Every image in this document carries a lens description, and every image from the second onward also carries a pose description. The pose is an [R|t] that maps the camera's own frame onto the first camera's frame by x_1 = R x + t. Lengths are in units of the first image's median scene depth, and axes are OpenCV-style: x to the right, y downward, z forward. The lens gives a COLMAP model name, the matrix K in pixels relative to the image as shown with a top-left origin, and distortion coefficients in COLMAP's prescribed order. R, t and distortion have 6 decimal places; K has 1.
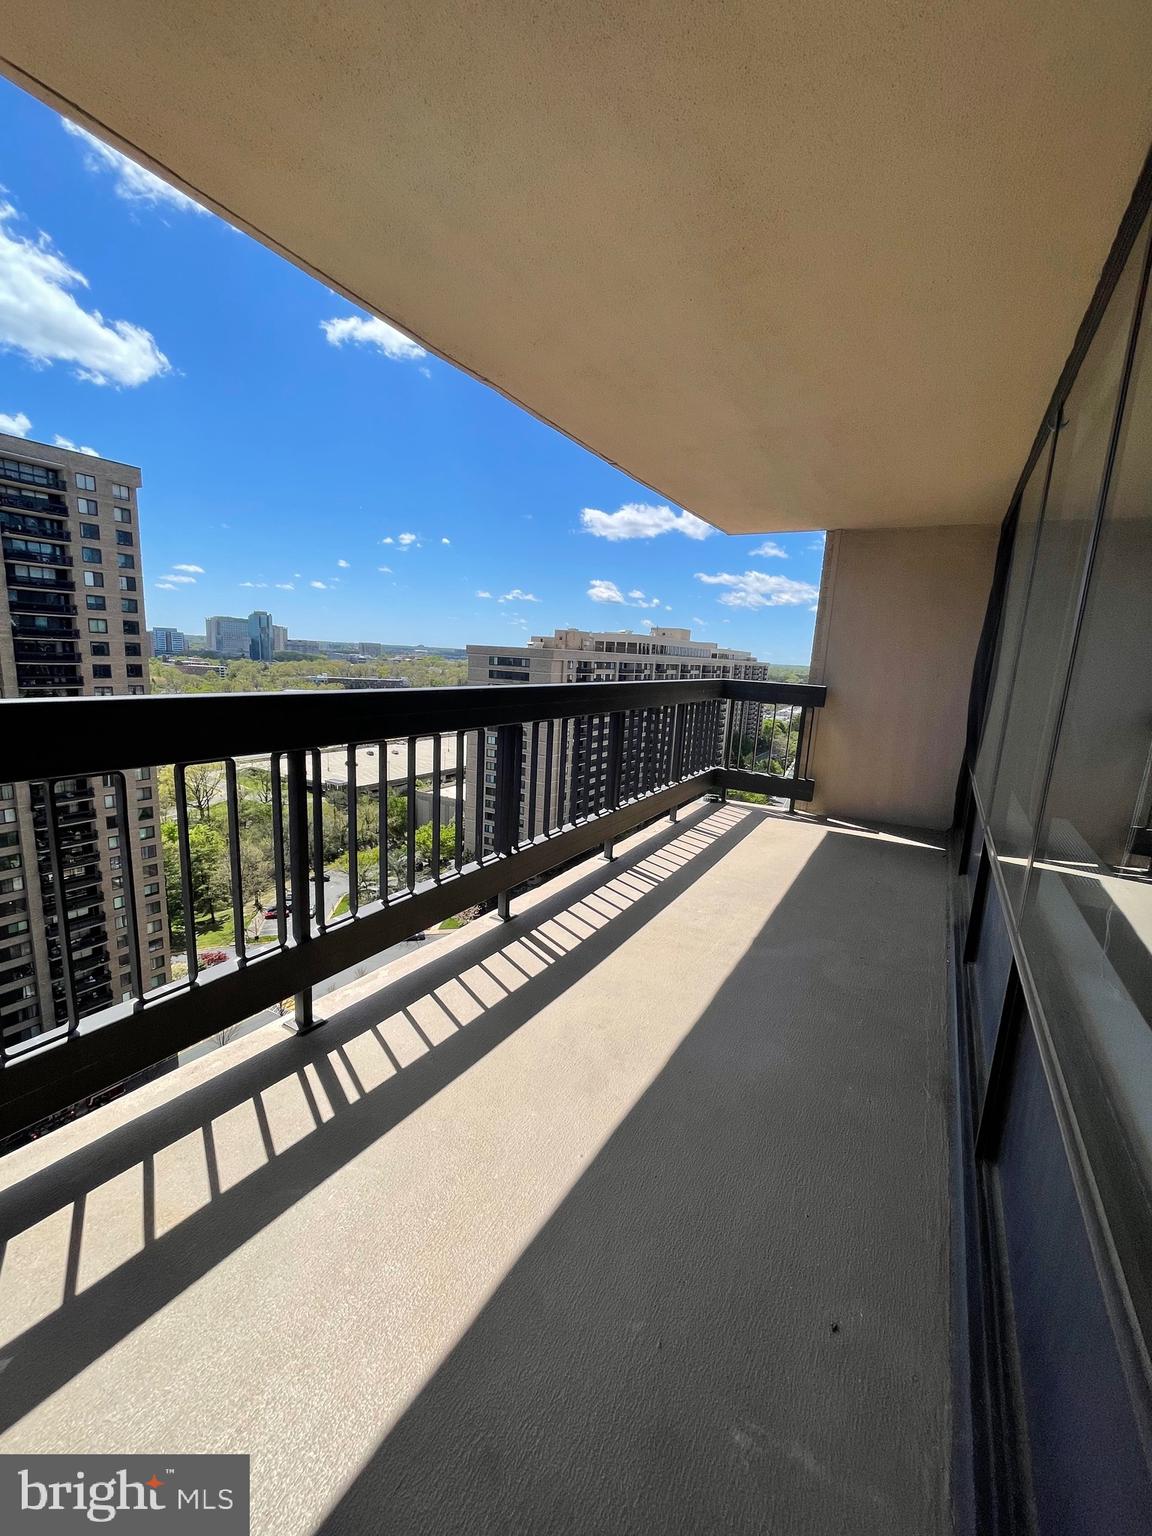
lens RADIAL K [[619.4, 0, 573.6], [0, 619.4, 766.2], [0, 0, 1]] dist [0.000646, 0.000117]
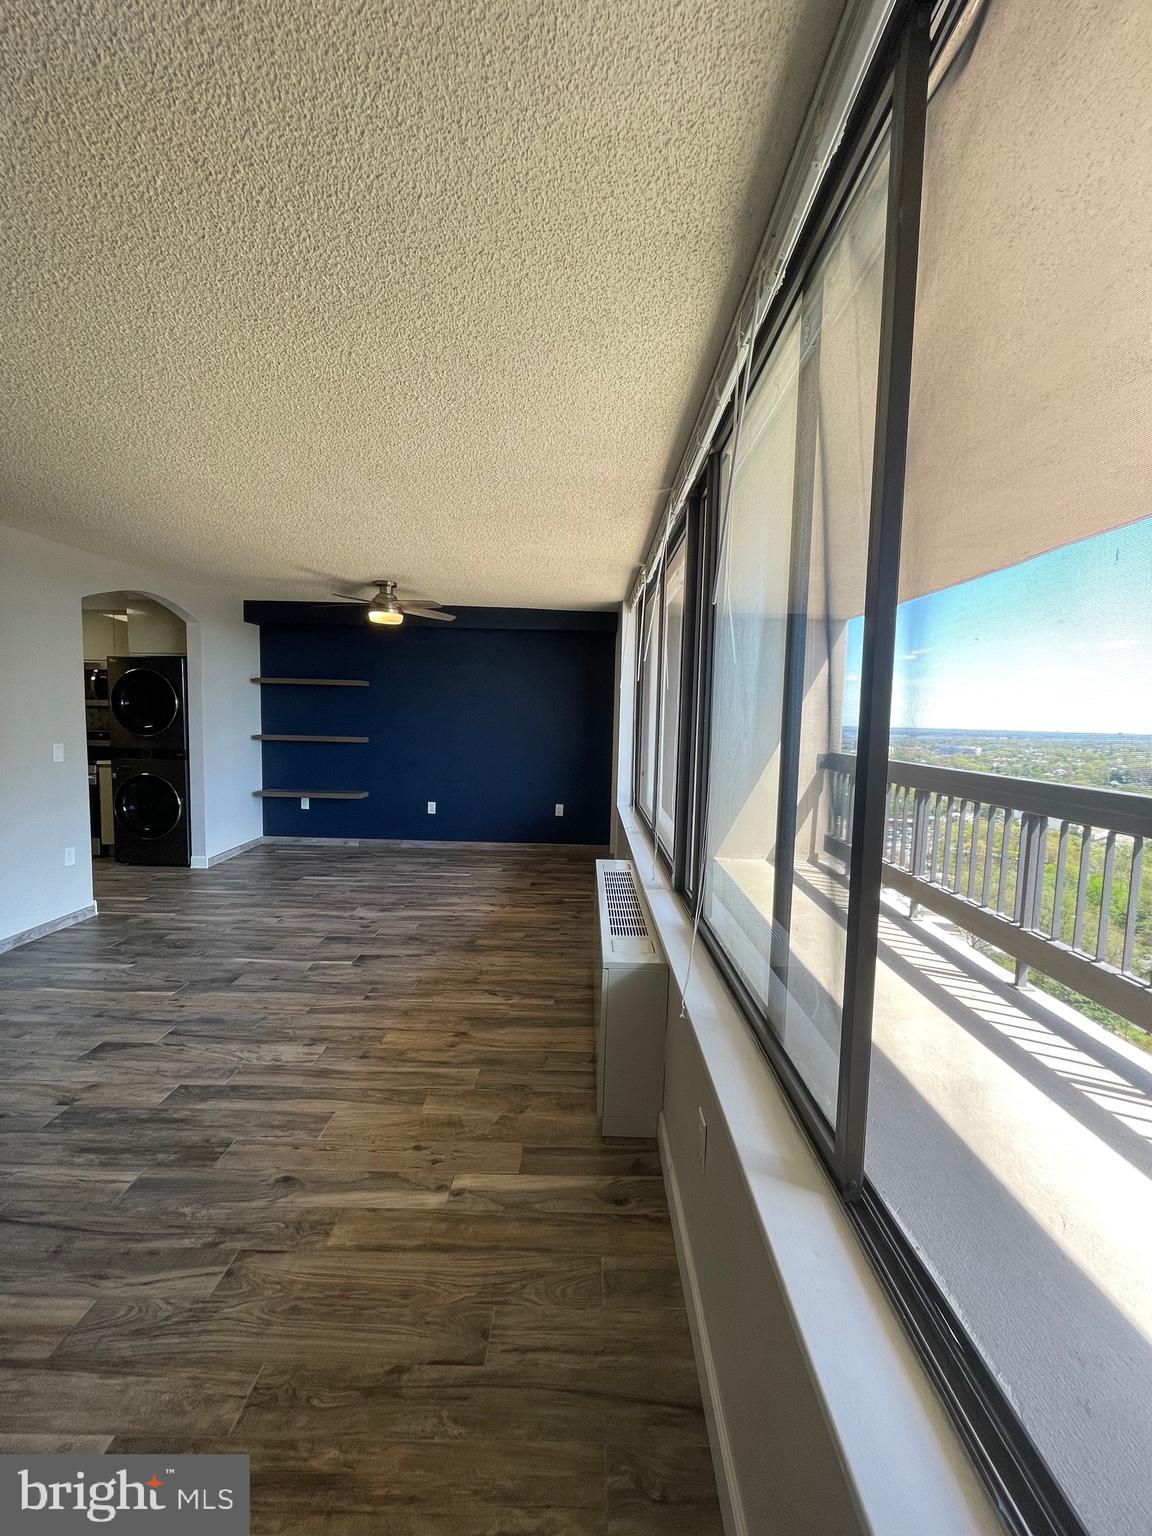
lens RADIAL K [[619.4, 0, 584.5], [0, 619.4, 772.9], [0, 0, 1]] dist [0.000646, 0.000117]
pose [[-0.858004, -0.026902, -0.512938, 0.607809], [-0.160505, 0.962662, 0.217992, -0.128802], [0.487921, 0.269367, -0.830285, 0.772960]]
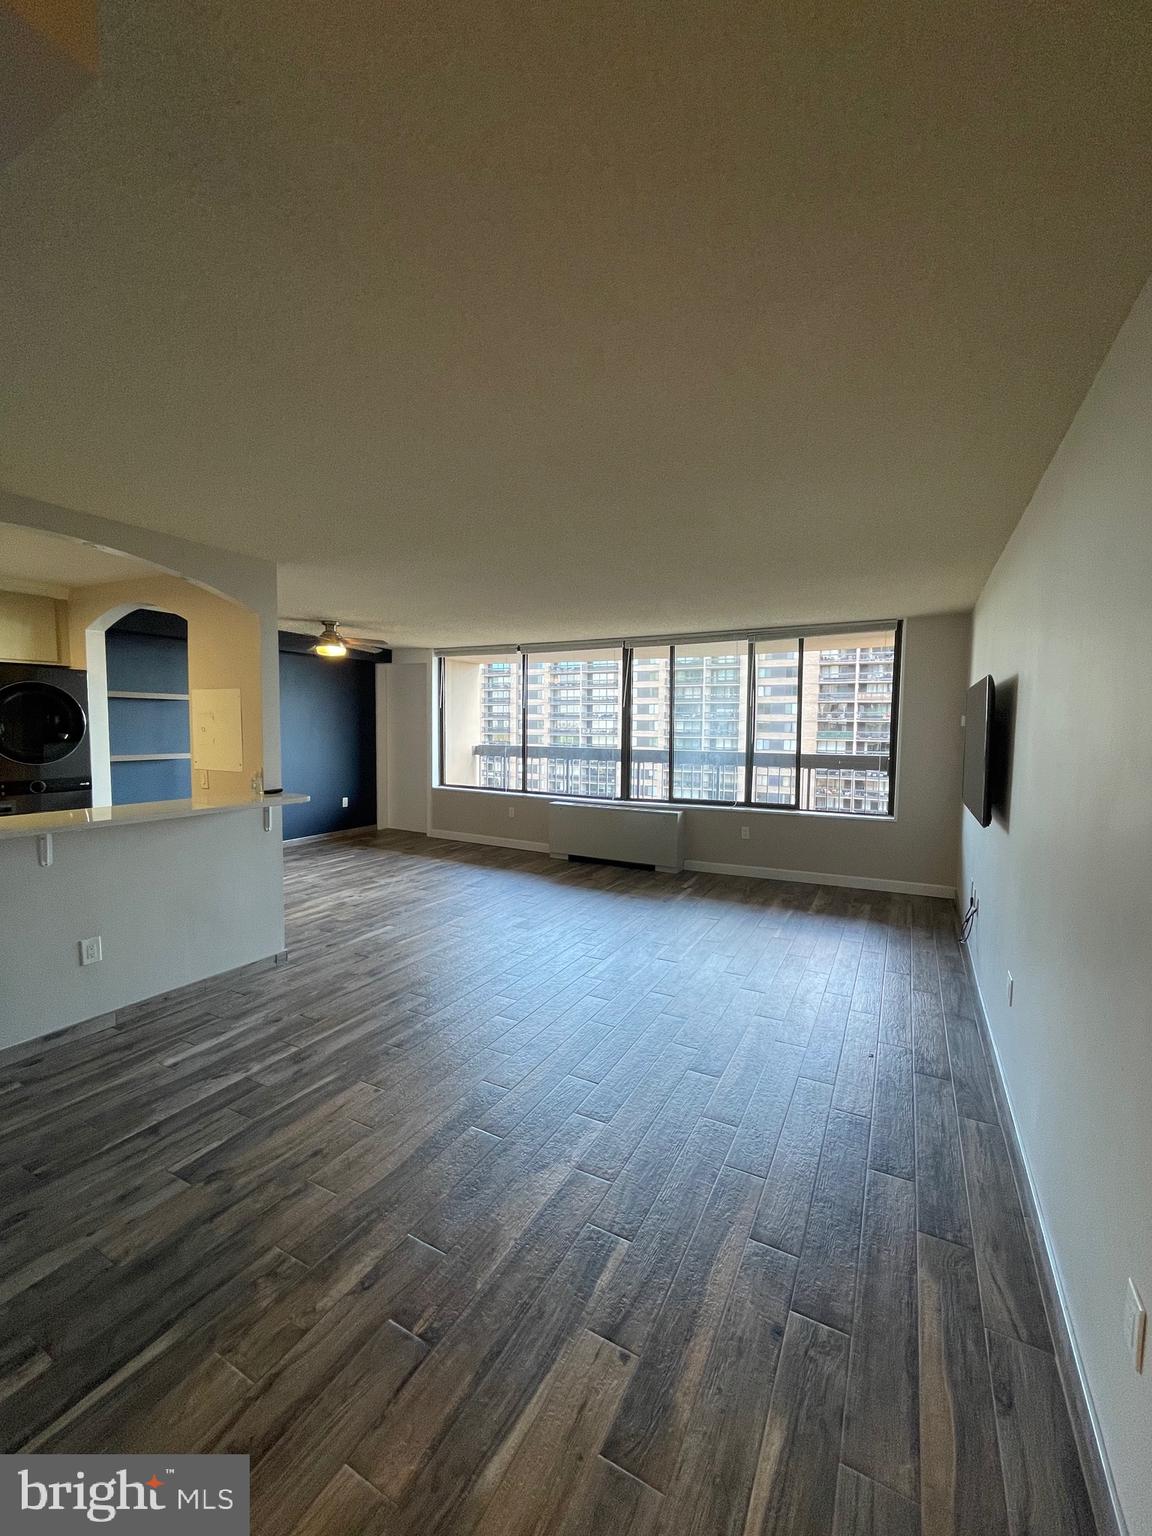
lens RADIAL K [[619.4, 0, 581.5], [0, 619.4, 763.0], [0, 0, 1]] dist [0.000646, 0.000117]
pose [[0.049936, 0.012482, -0.998674, 1.423648], [-0.185556, 0.982629, 0.003003, -0.007749], [0.981364, 0.185160, 0.051384, 0.299437]]
